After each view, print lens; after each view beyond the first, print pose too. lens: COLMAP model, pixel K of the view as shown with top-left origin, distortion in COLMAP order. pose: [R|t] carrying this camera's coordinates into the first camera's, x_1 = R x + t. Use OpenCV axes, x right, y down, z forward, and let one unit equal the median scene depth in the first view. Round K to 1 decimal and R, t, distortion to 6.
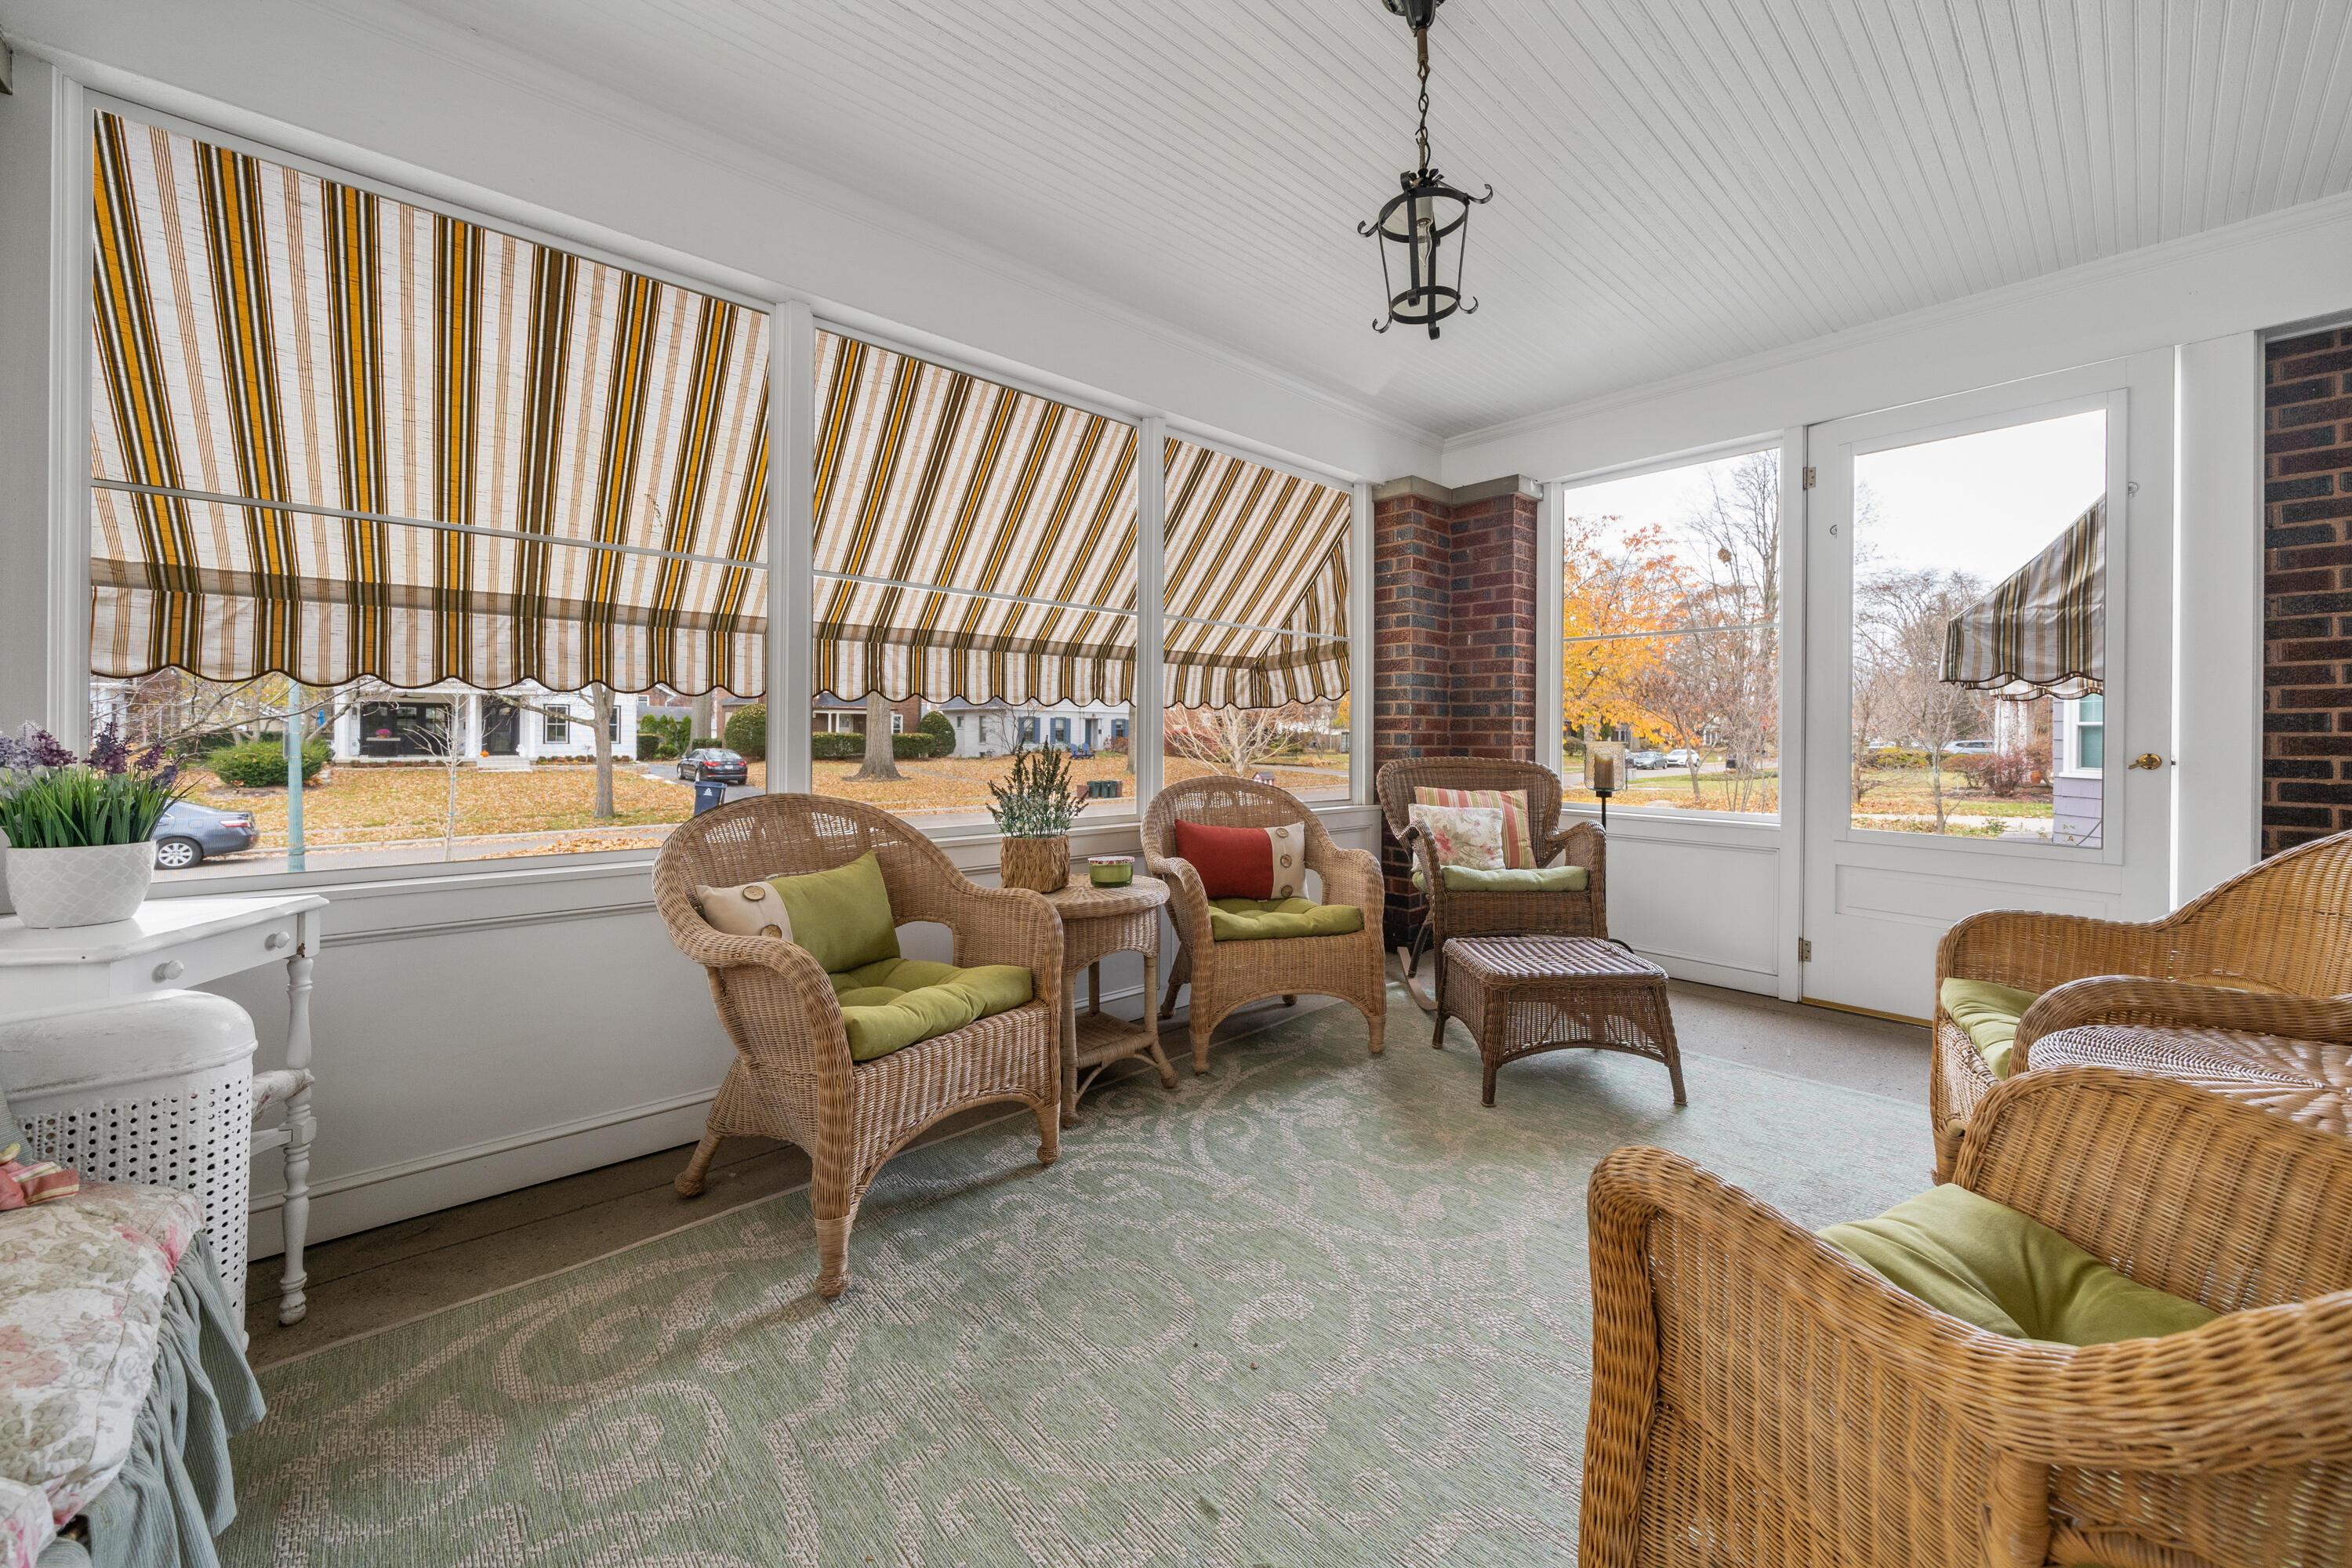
lens RADIAL K [[892.0, 0, 1182.1], [0, 892.0, 740.2], [0, 0, 1]] dist [0.000032, -0.000025]
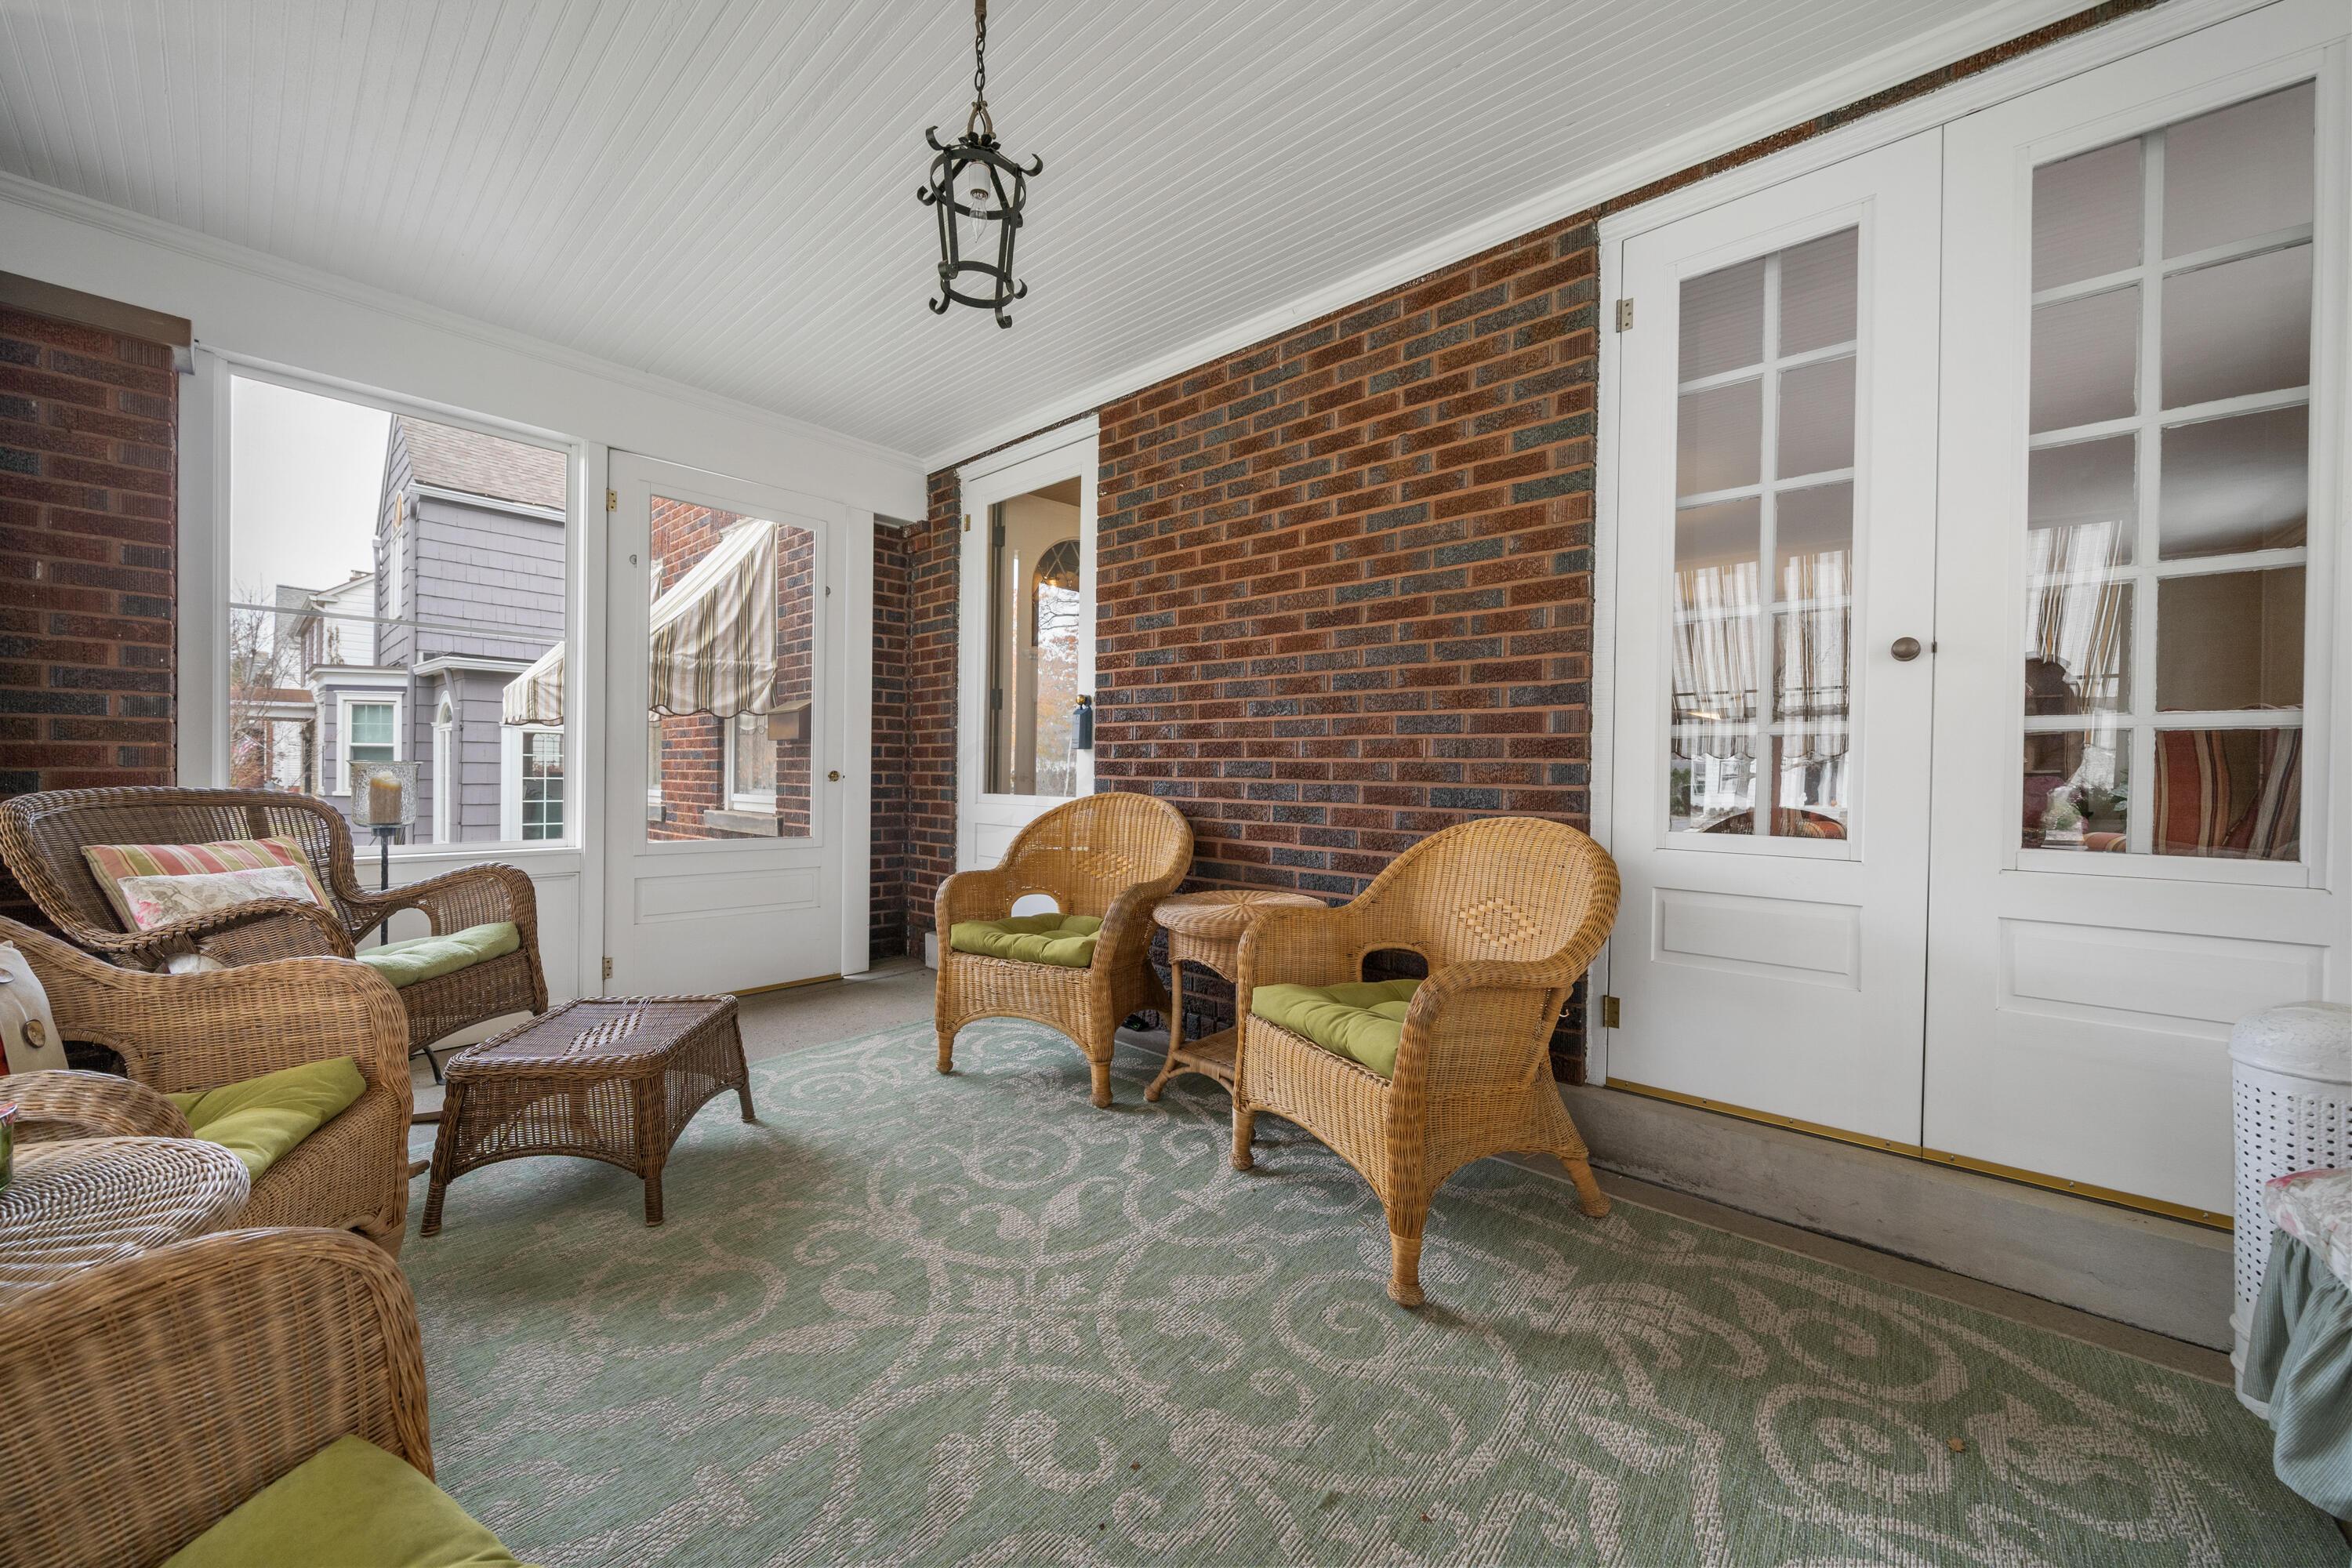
lens RADIAL K [[856.4, 0, 1176.0], [0, 856.4, 784.0], [0, 0, 1]] dist [0.000347, 0.000018]
pose [[-0.107926, -0.023906, 0.993871, -0.443440], [-0.007810, 0.999700, 0.023198, -0.000829], [-0.994128, -0.005259, -0.108080, 0.615296]]
